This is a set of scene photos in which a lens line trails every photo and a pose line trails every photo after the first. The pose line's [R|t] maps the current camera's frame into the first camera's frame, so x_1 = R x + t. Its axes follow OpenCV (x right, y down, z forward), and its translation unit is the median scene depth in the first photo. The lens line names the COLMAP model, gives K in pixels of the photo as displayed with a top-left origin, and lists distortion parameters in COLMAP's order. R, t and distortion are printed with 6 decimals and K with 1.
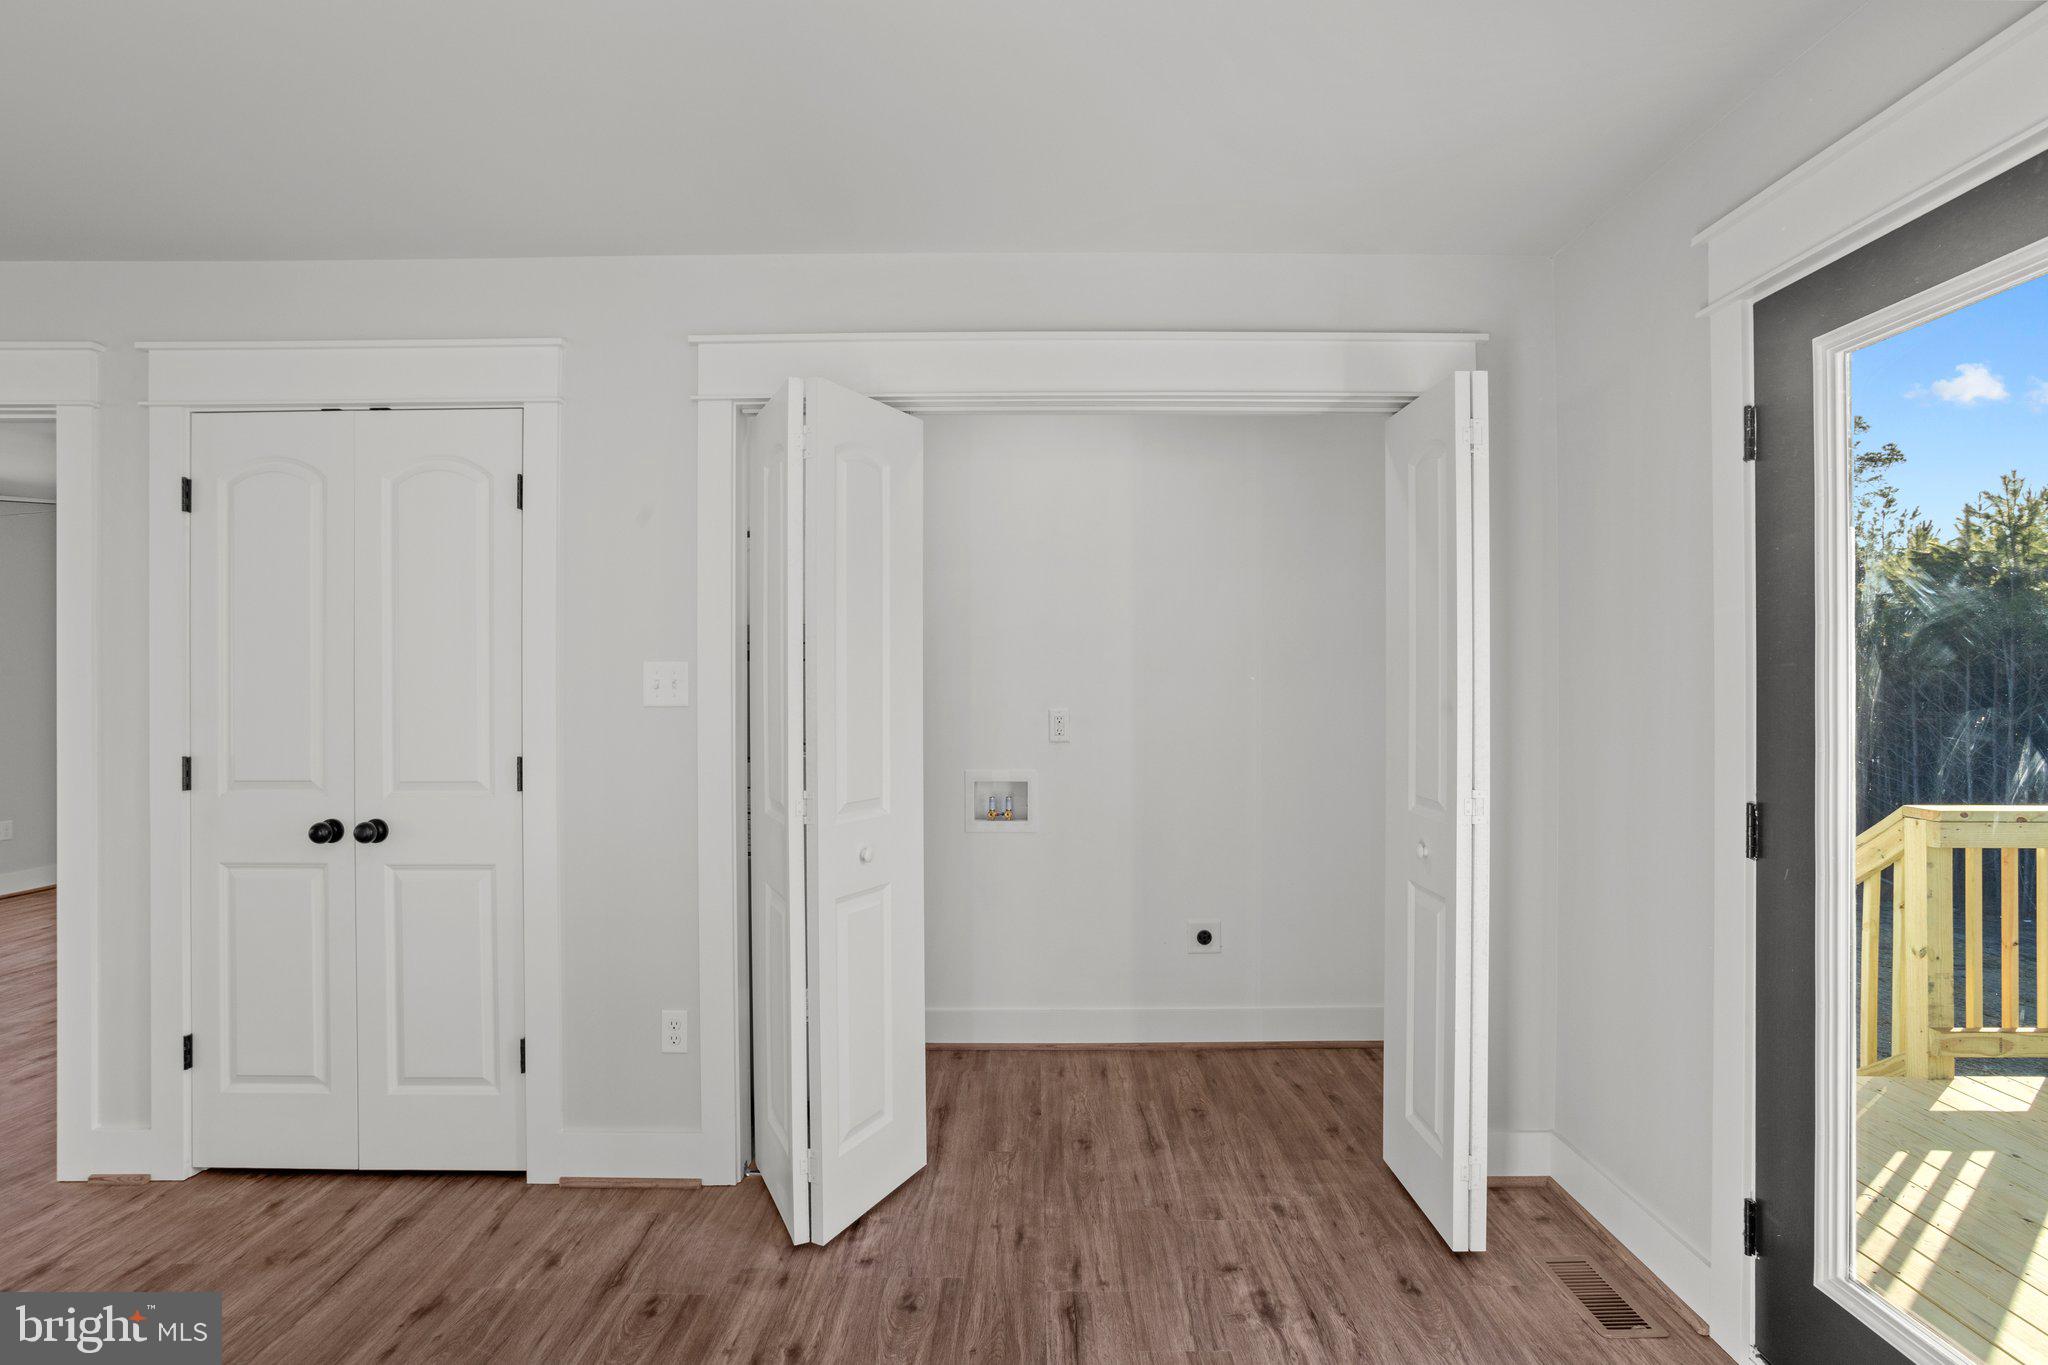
lens RADIAL K [[1009.2, 0, 1024.0], [0, 1009.2, 682.5], [0, 0, 1]] dist [-0.017859, 0.000145]
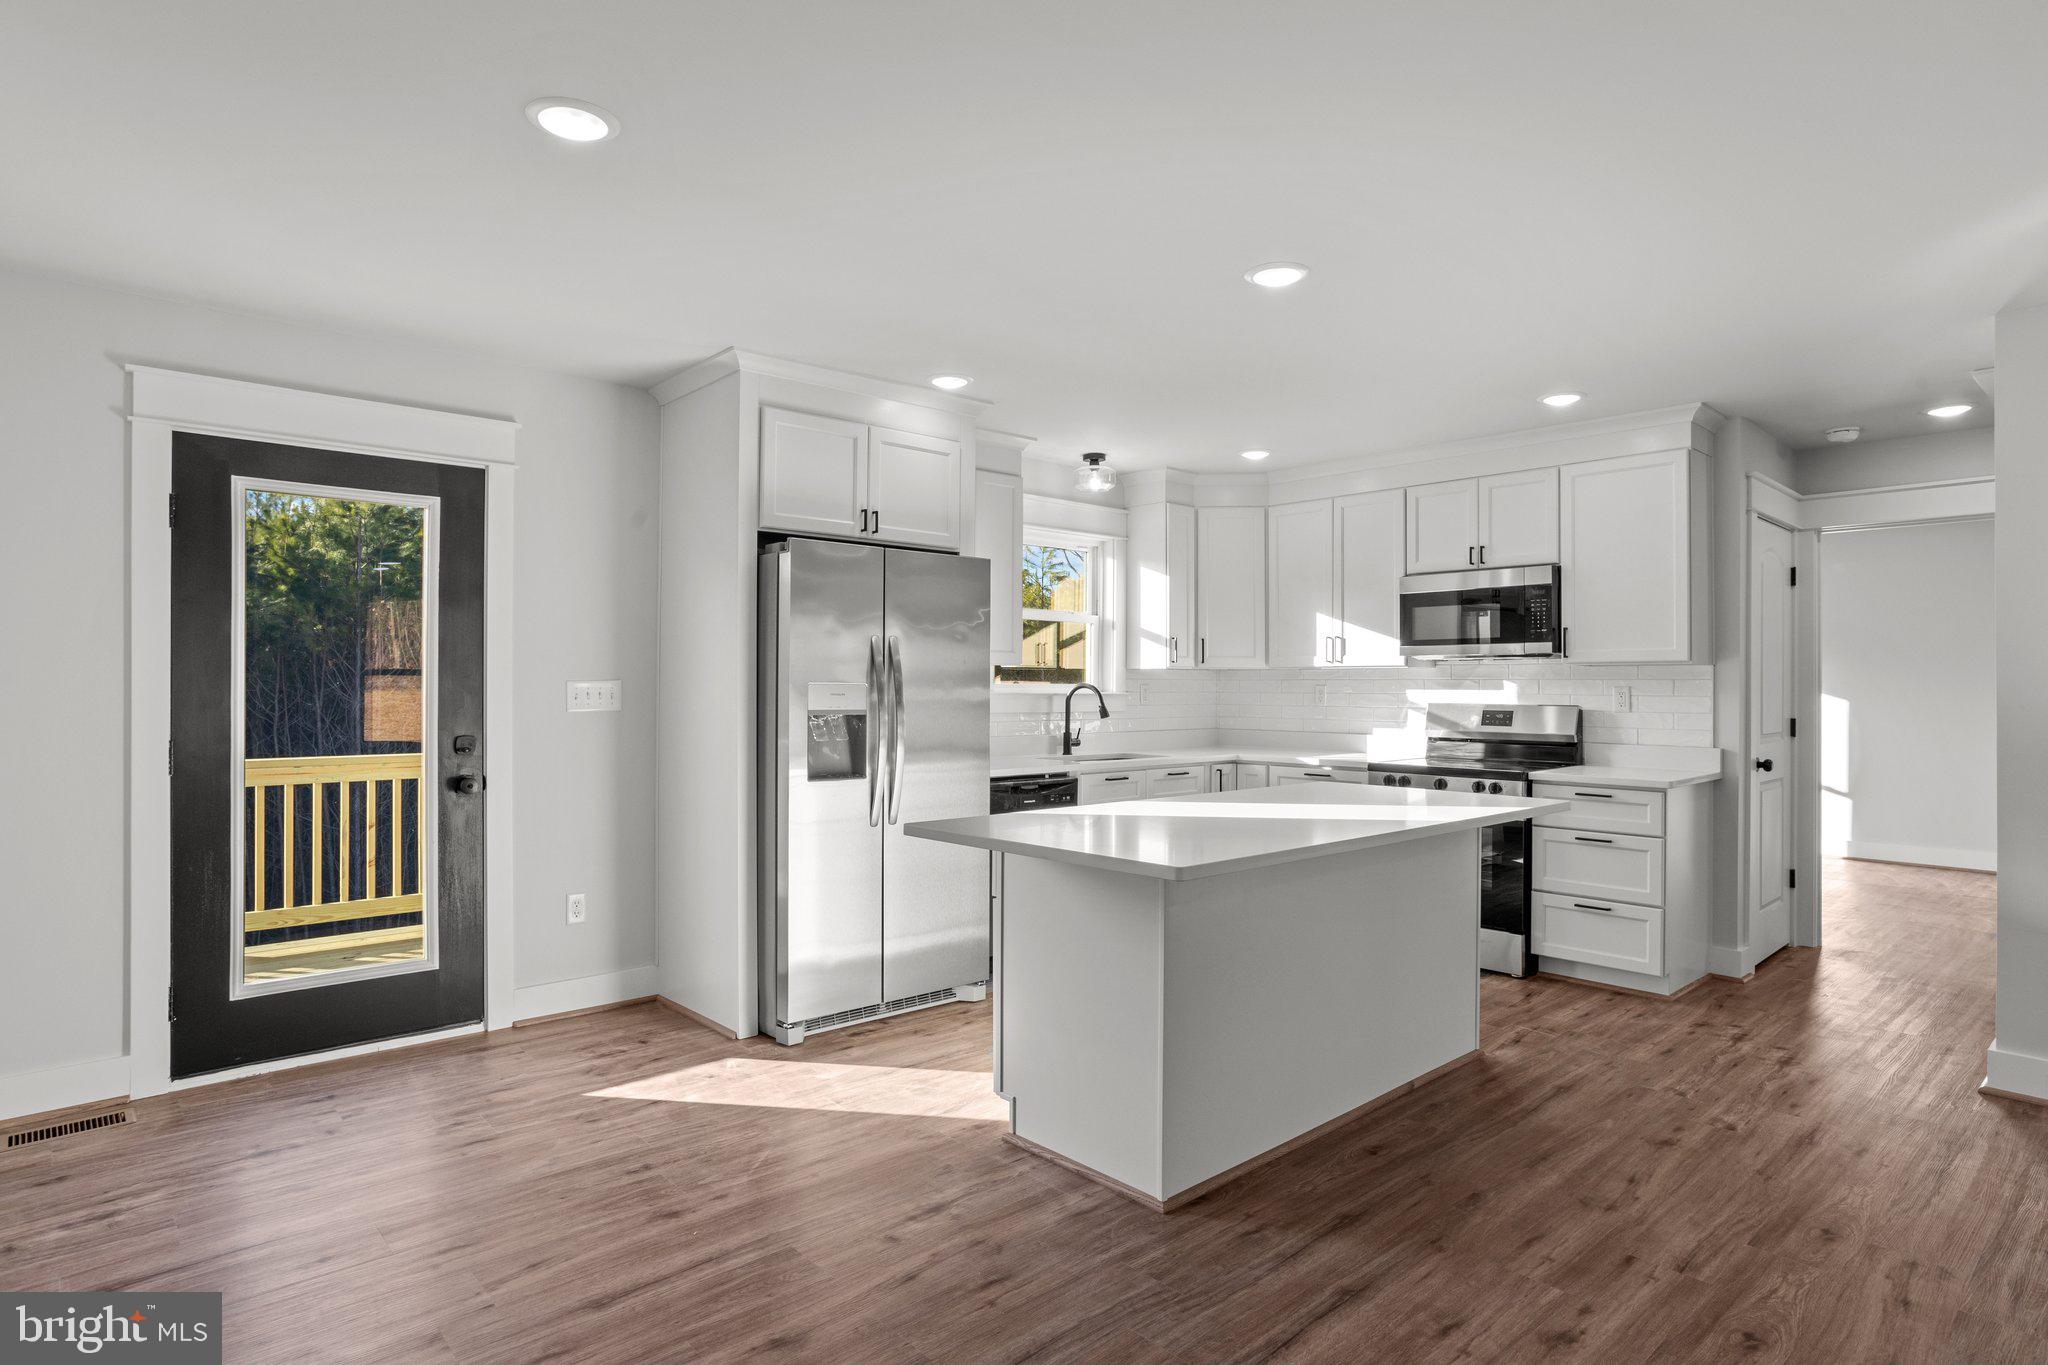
lens RADIAL K [[1094.5, 0, 1027.5], [0, 1094.5, 691.4], [0, 0, 1]] dist [-0.021675, 0.001311]
pose [[-0.674549, -0.005300, 0.738211, -1.082439], [0.000582, 0.999970, 0.007710, 0.020798], [-0.738230, 0.005631, -0.674526, 0.833684]]
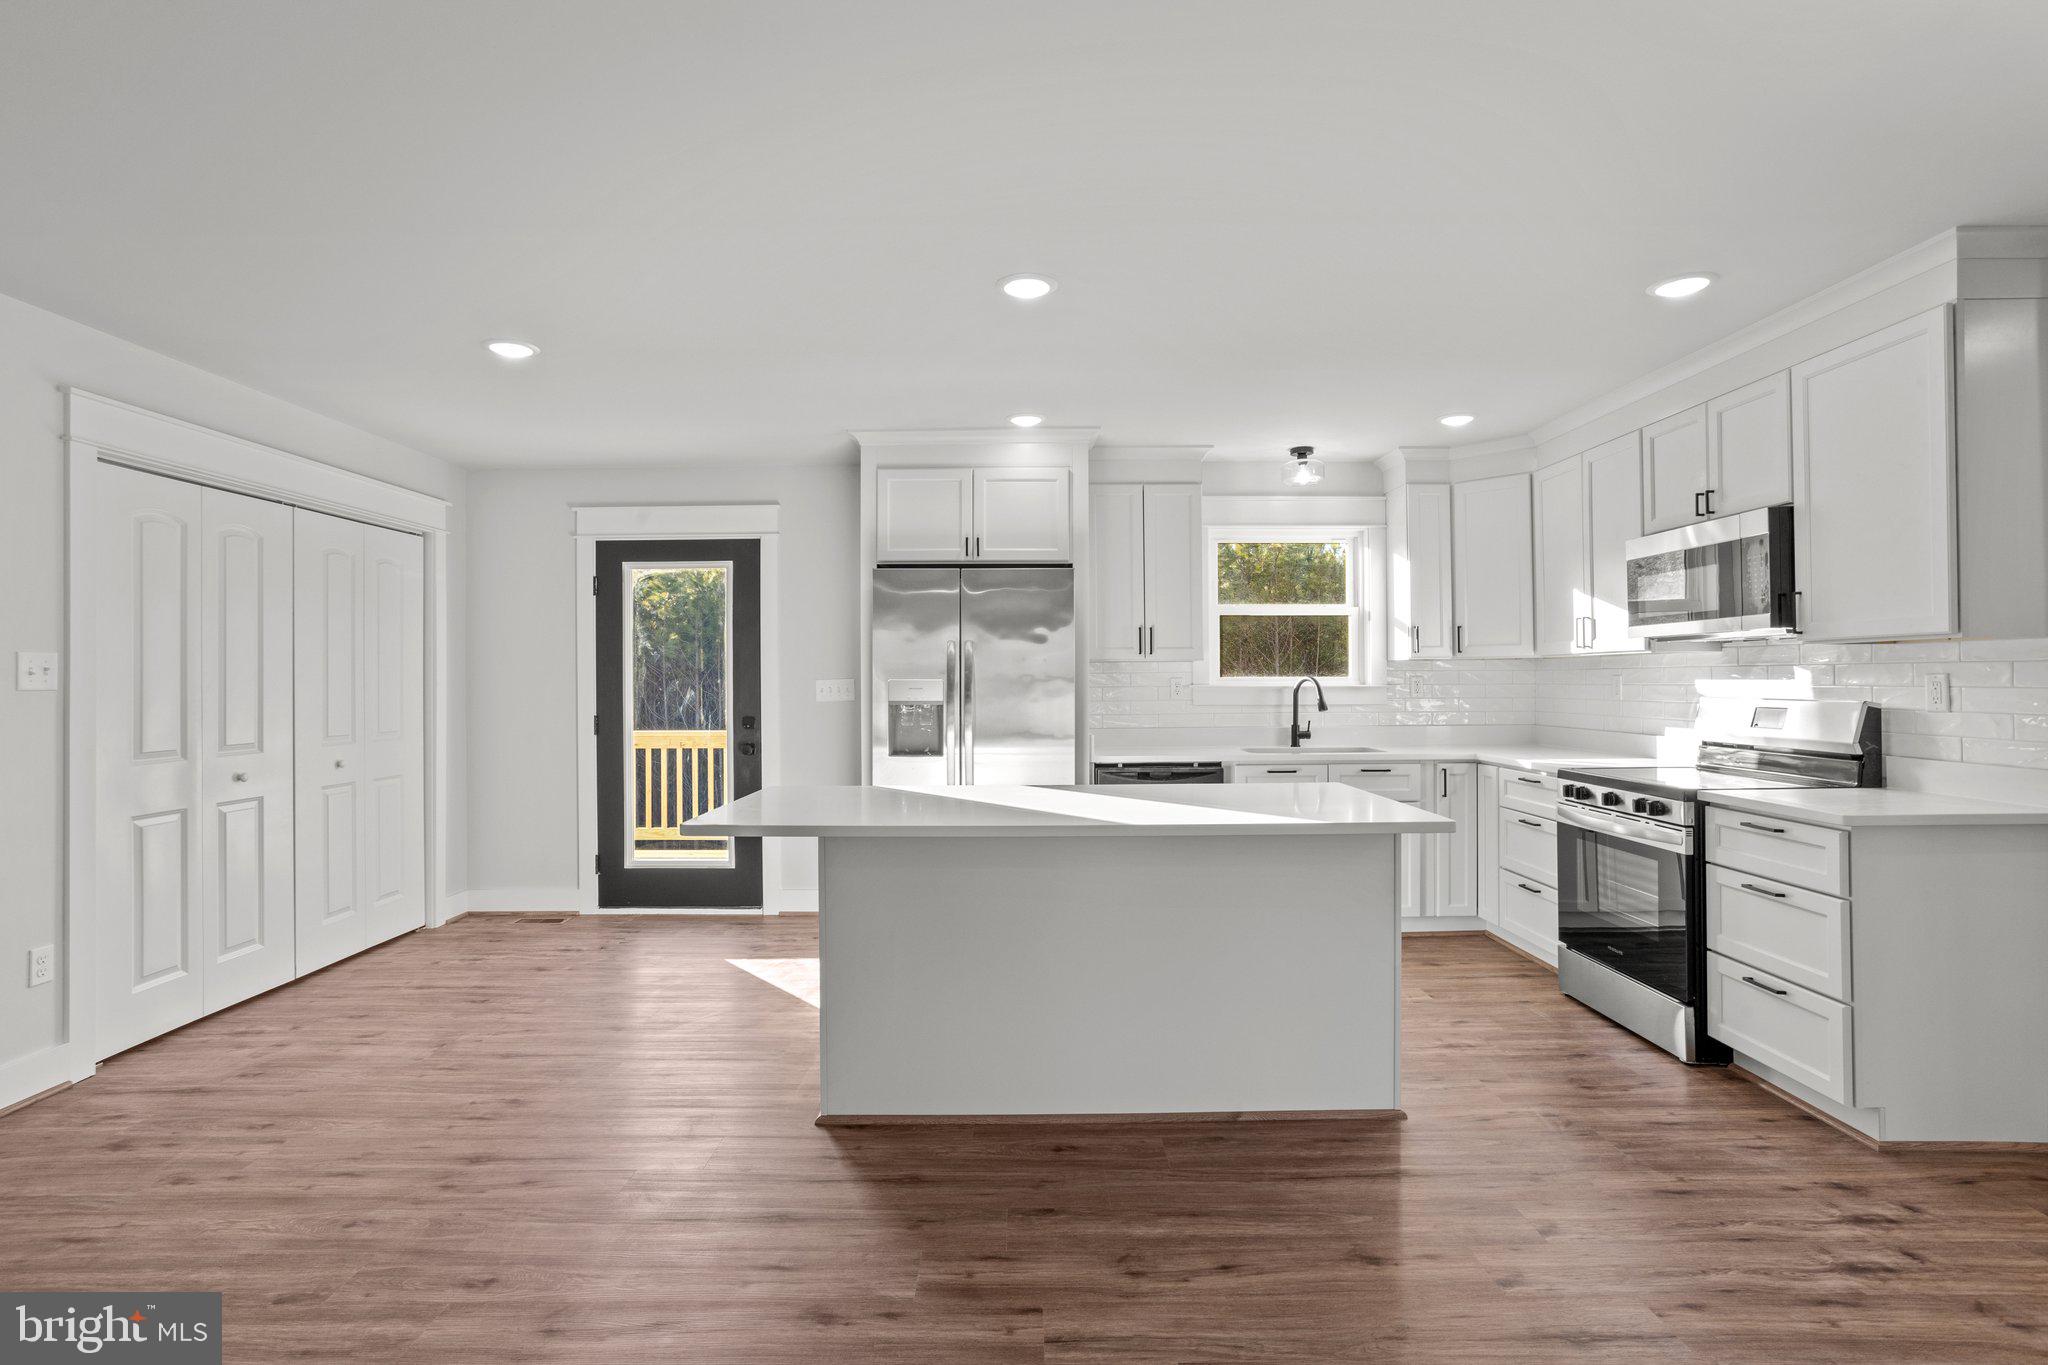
lens RADIAL K [[986.4, 0, 1021.7], [0, 986.4, 671.1], [0, 0, 1]] dist [-0.043724, 0.025671]
pose [[-0.006794, 0.009813, 0.999929, -1.503393], [0.010555, 0.999897, -0.009741, 0.024744], [-0.999921, 0.010488, -0.006897, -0.146005]]
